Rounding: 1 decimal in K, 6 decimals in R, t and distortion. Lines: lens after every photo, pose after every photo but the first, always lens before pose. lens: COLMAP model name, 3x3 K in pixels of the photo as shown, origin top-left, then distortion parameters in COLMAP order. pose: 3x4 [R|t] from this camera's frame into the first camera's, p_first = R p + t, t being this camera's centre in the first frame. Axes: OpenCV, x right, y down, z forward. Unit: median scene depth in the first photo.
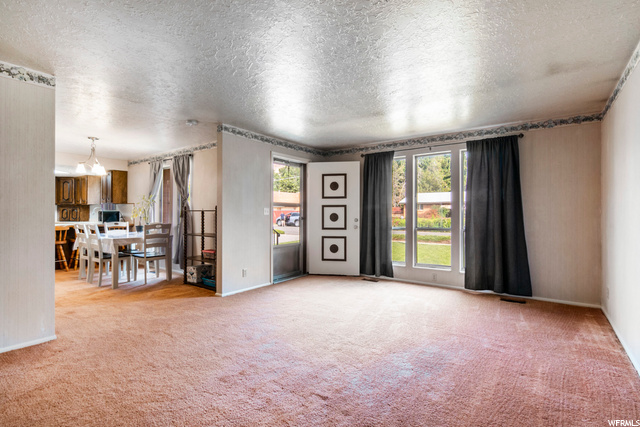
lens RADIAL K [[305.3, 0, 318.6], [0, 305.3, 214.7], [0, 0, 1]] dist [-0.000218, 0.000510]
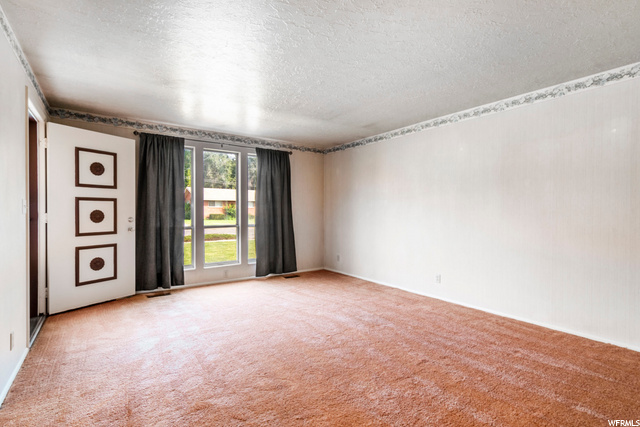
lens RADIAL K [[307.4, 0, 320.0], [0, 307.4, 213.5], [0, 0, 1]] dist [-0.003216, -0.000420]
pose [[0.309580, -0.006292, 0.950853, -0.464928], [0.002226, 0.999980, 0.005892, -0.000372], [-0.950871, 0.000293, 0.309587, 0.366732]]
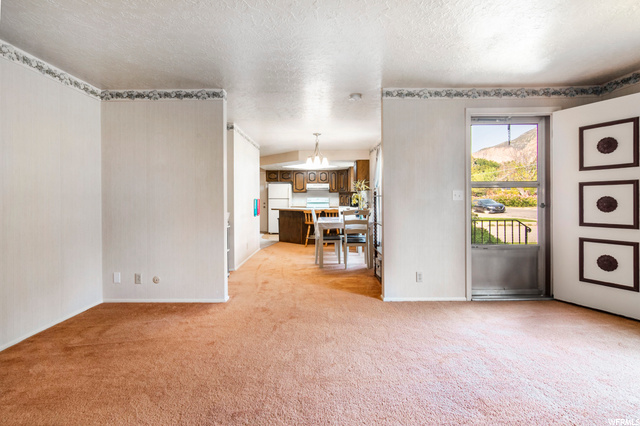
lens RADIAL K [[310.7, 0, 320.4], [0, 310.7, 201.6], [0, 0, 1]] dist [-0.000487, 0.000296]
pose [[0.598879, -0.000228, -0.800840, 0.200751], [0.005788, 0.999975, 0.004043, -0.001339], [0.800819, -0.007057, 0.598865, 0.299040]]
